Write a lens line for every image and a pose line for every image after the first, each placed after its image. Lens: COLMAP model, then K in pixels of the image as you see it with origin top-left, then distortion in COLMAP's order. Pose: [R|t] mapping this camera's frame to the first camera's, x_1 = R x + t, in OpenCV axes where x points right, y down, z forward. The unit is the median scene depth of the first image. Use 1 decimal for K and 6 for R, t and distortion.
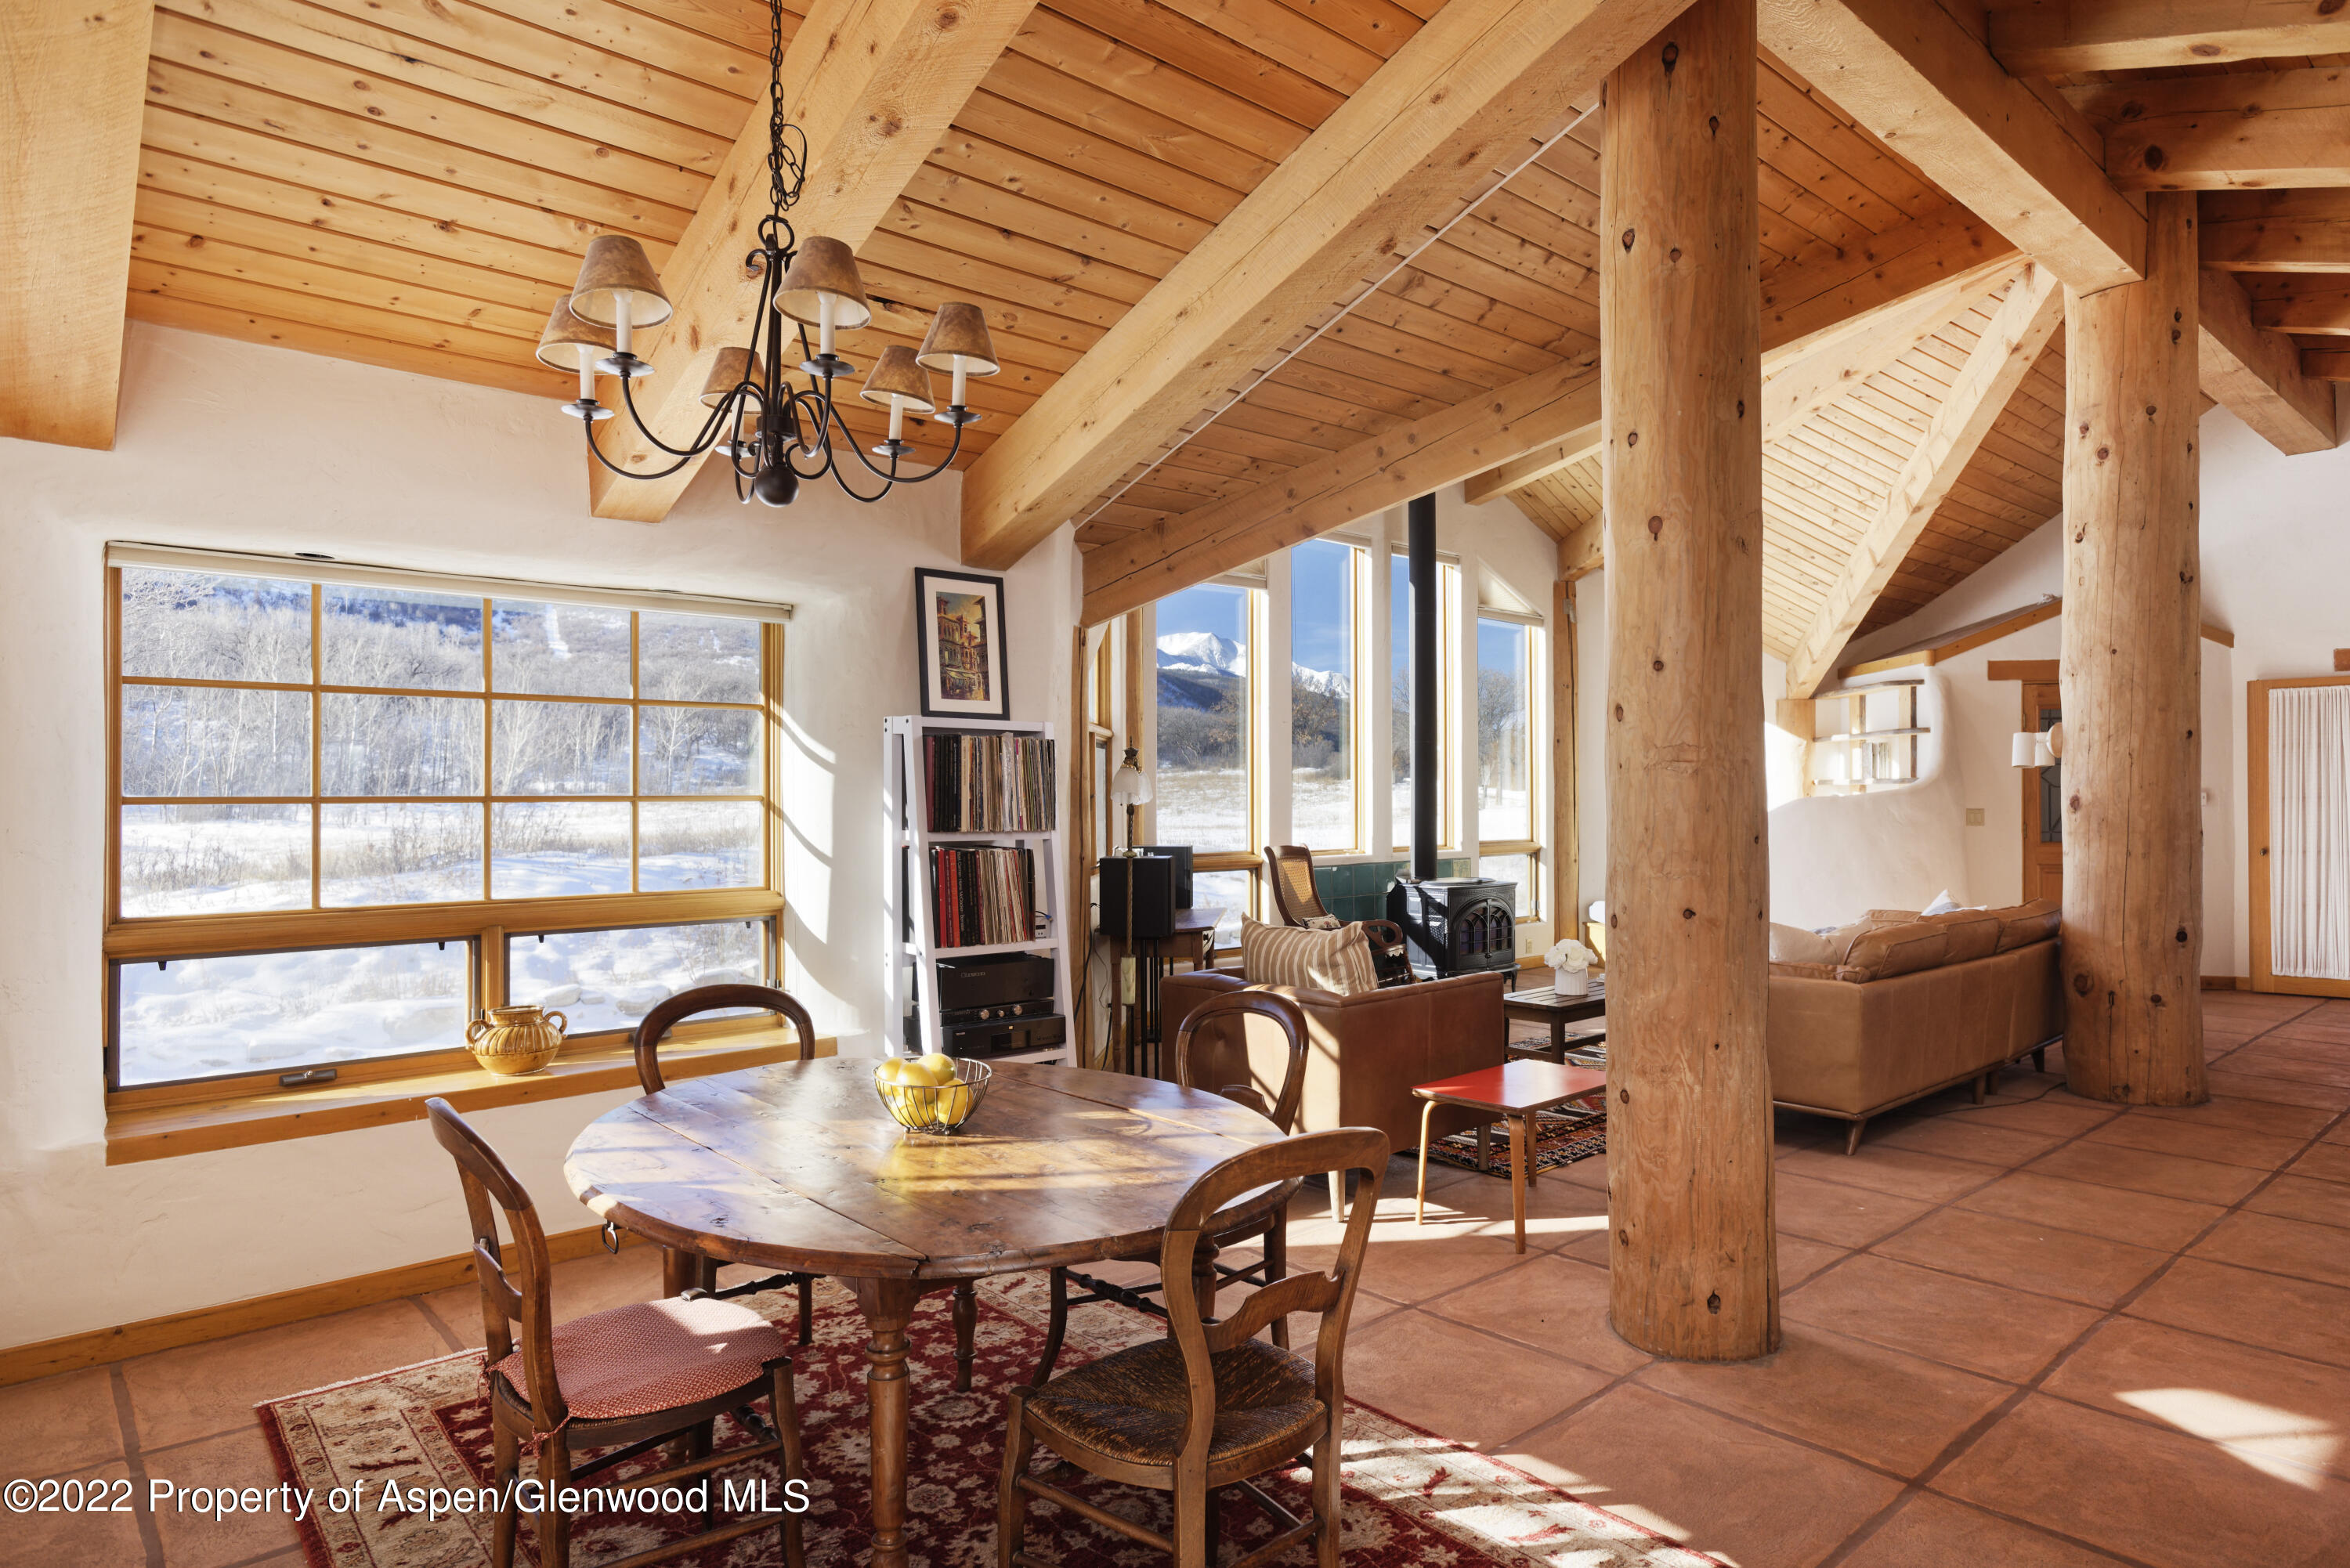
lens RADIAL K [[1305.1, 0, 1116.4], [0, 1305.1, 799.3], [0, 0, 1]] dist [0.000343, 0.002052]
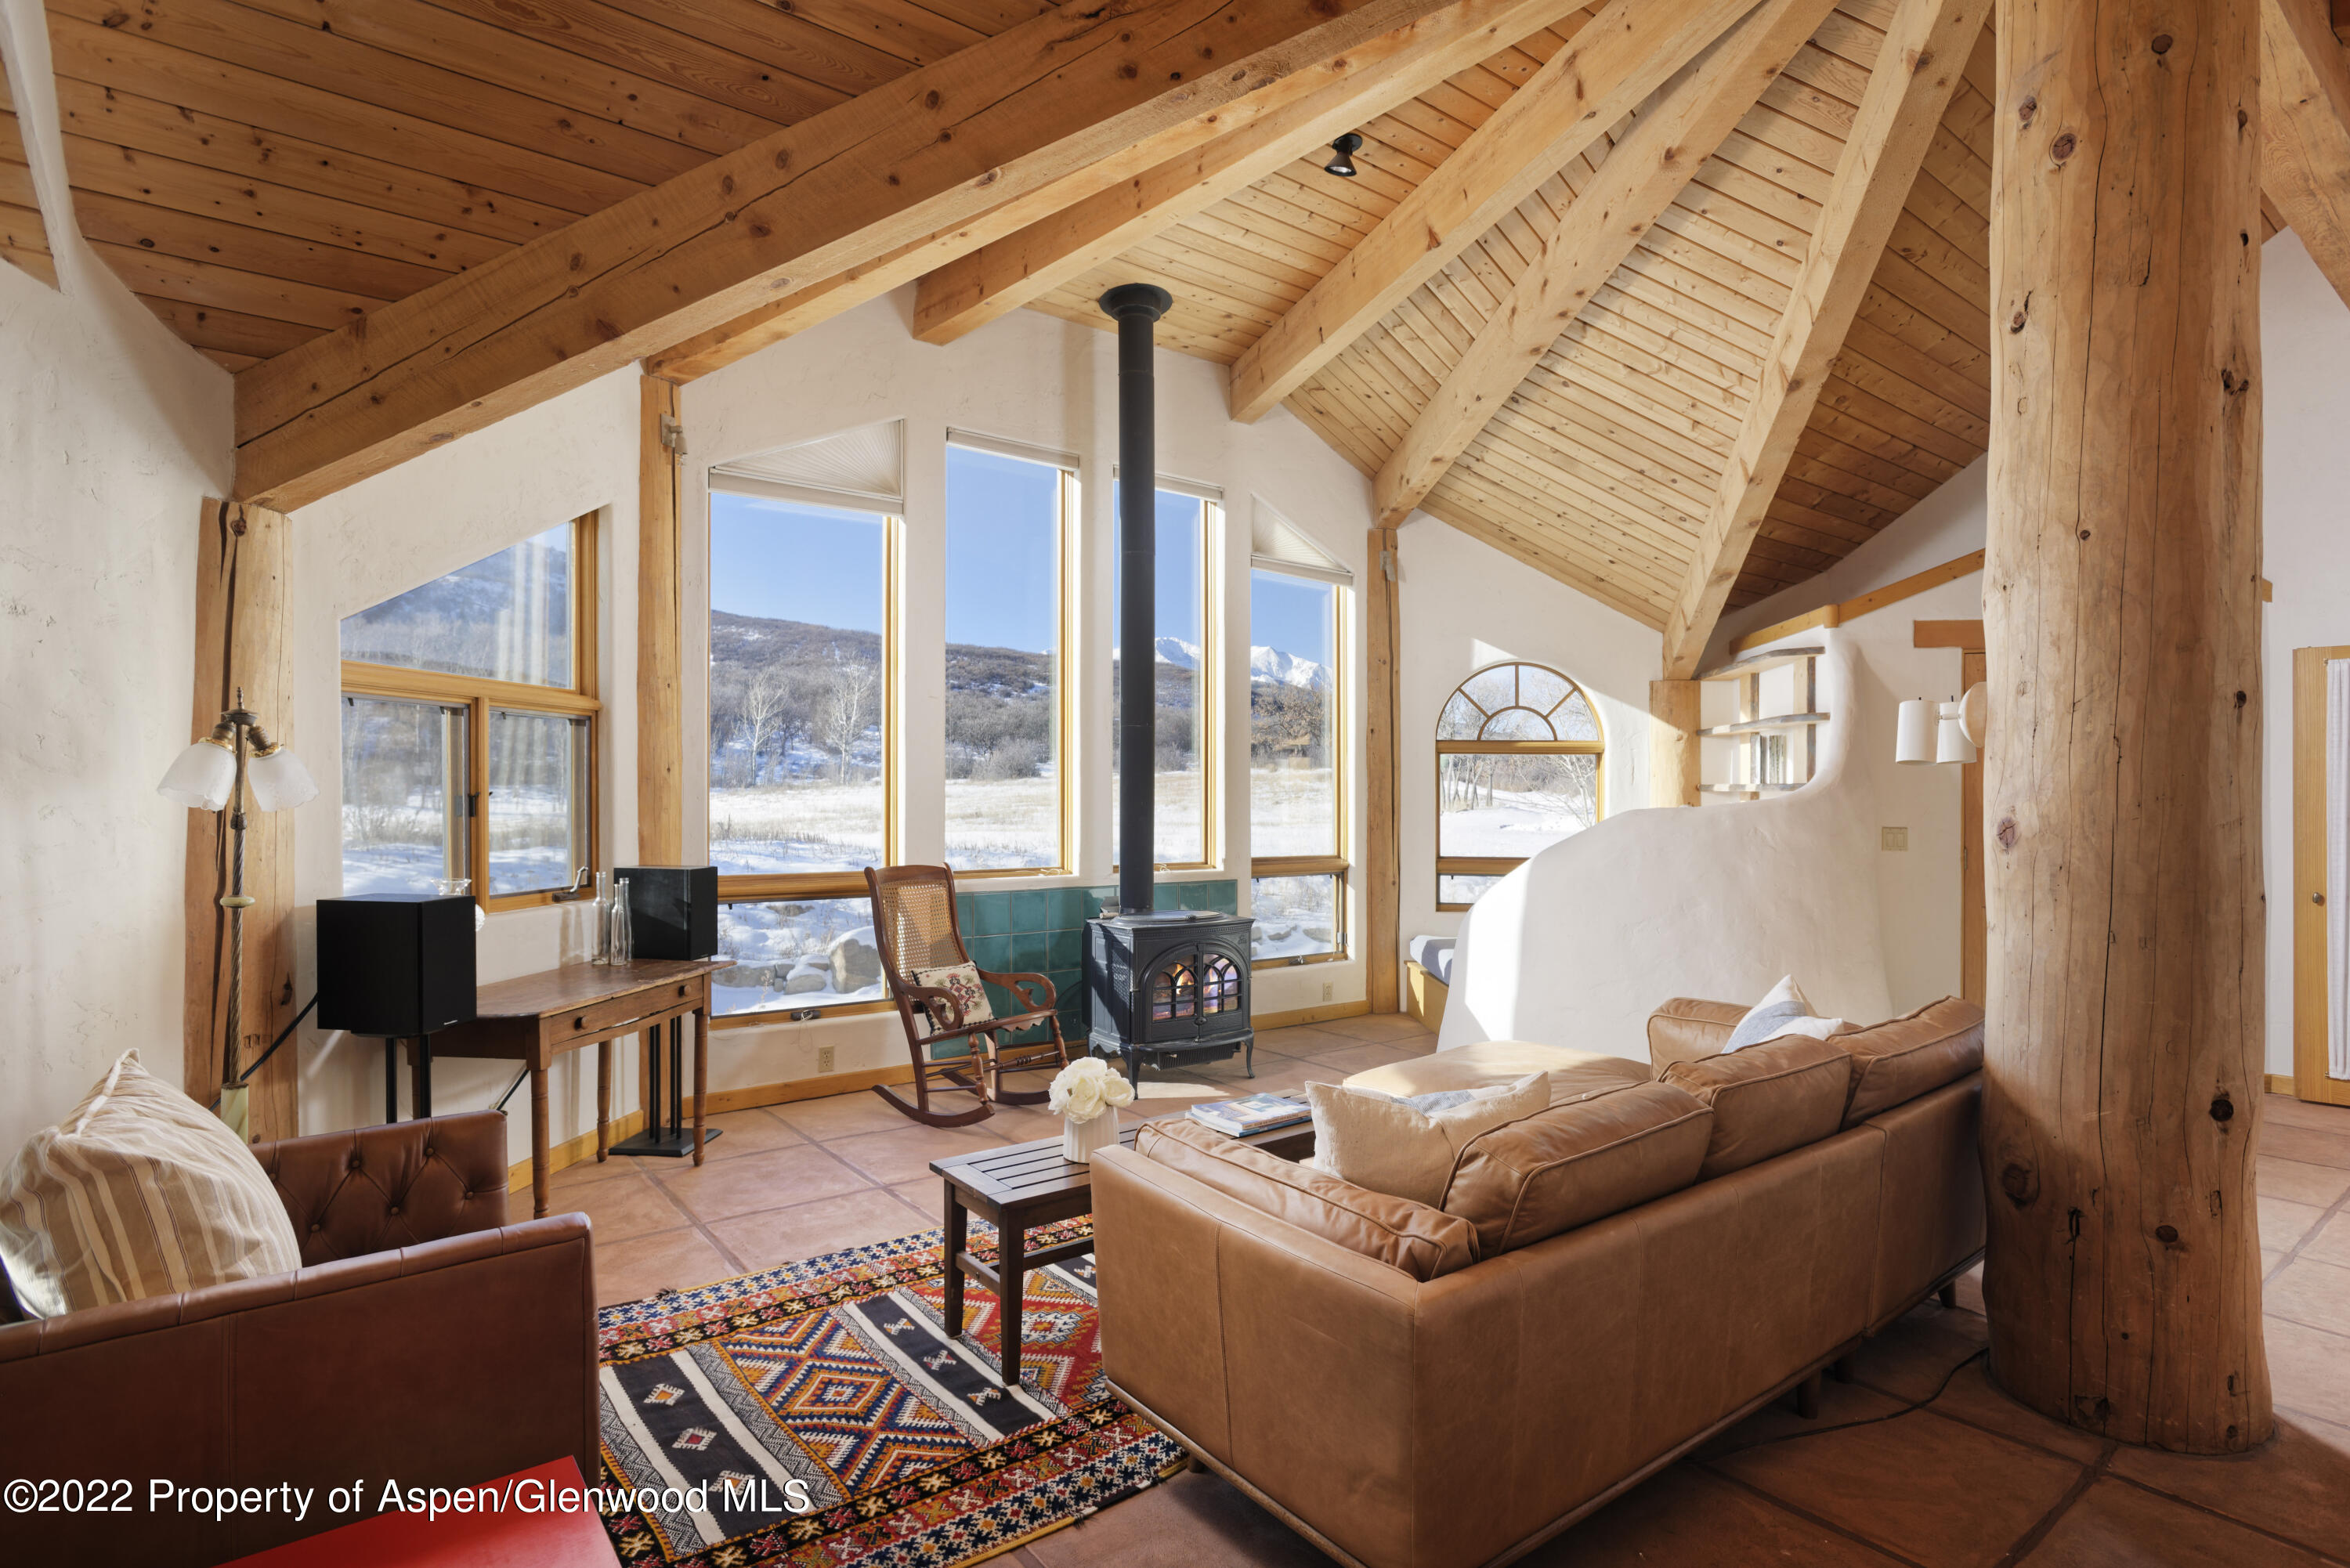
lens RADIAL K [[1131.5, 0, 1159.1], [0, 1131.5, 786.2], [0, 0, 1]] dist [-0.006351, 0.001296]
pose [[0.998896, 0.012404, -0.045320, 0.289290], [-0.012741, 0.999893, -0.007165, -0.005714], [0.045227, 0.007734, 0.998947, 0.372106]]
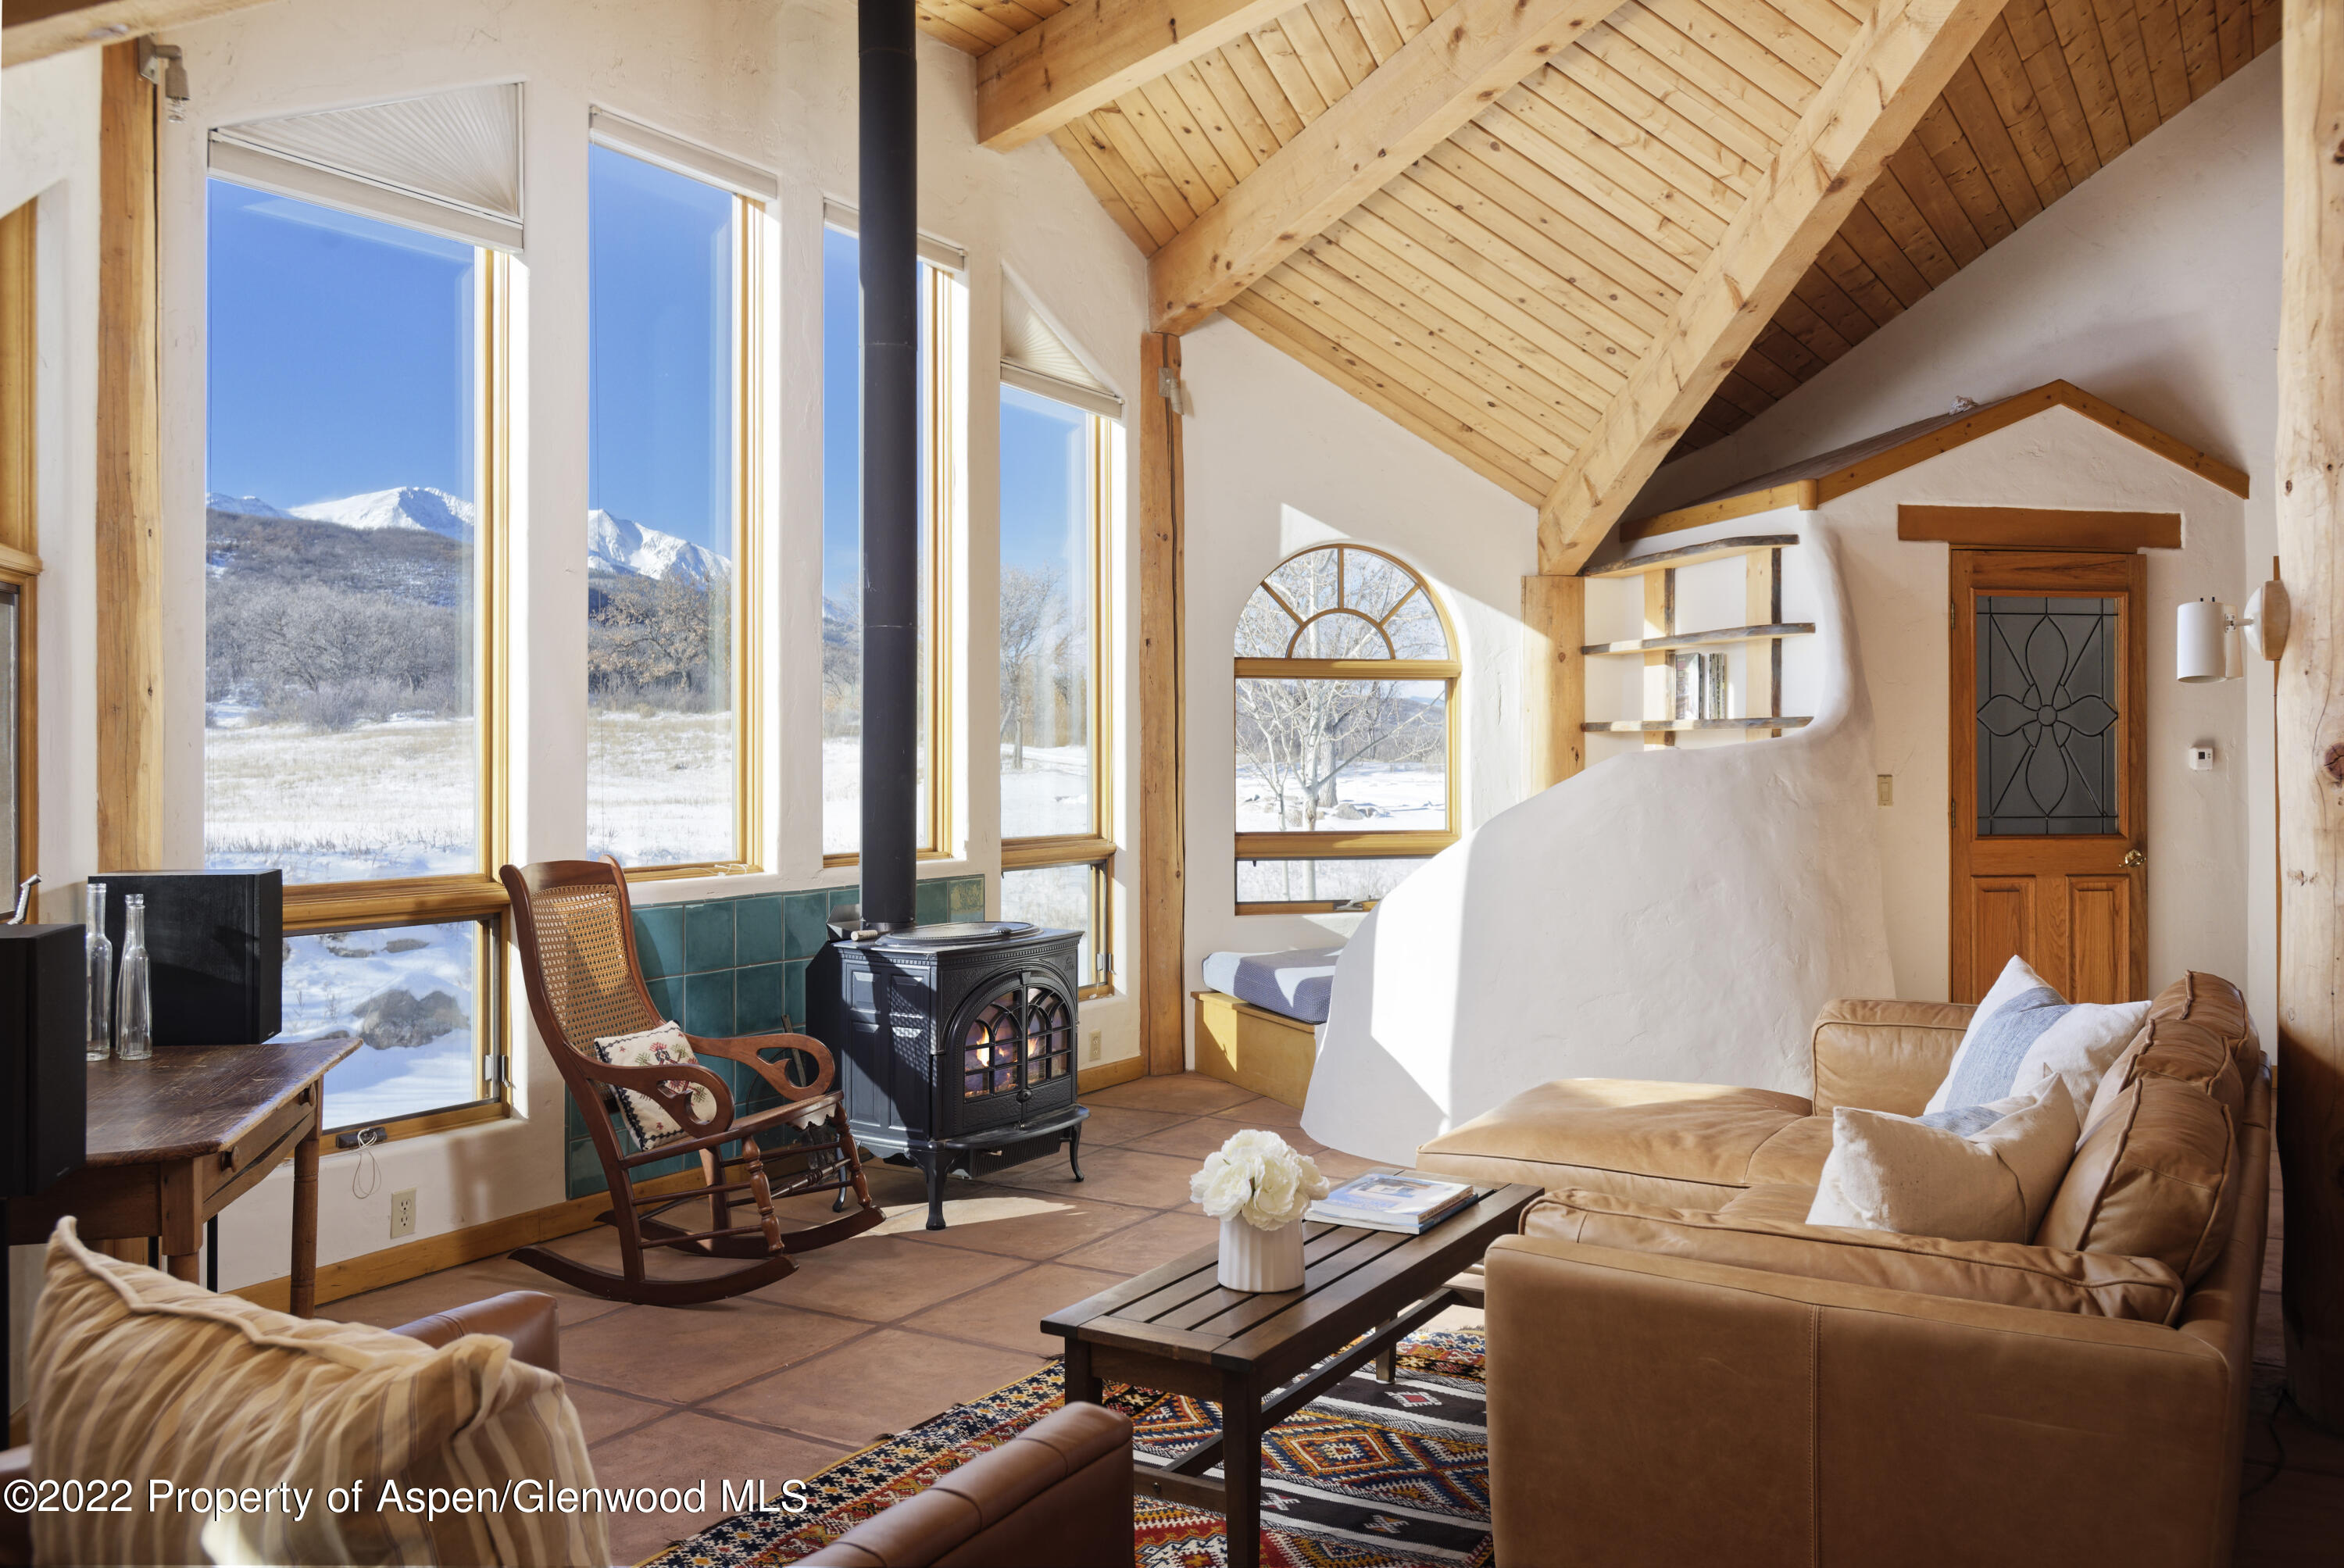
lens RADIAL K [[1834.3, 0, 1067.3], [0, 1834.3, 729.5], [0, 0, 1]] dist [-0.000770, -0.004835]
pose [[0.950763, 0.009229, 0.309780, 0.100807], [-0.004097, 0.999843, -0.017214, 0.002968], [-0.309891, 0.015098, 0.950652, 0.386333]]
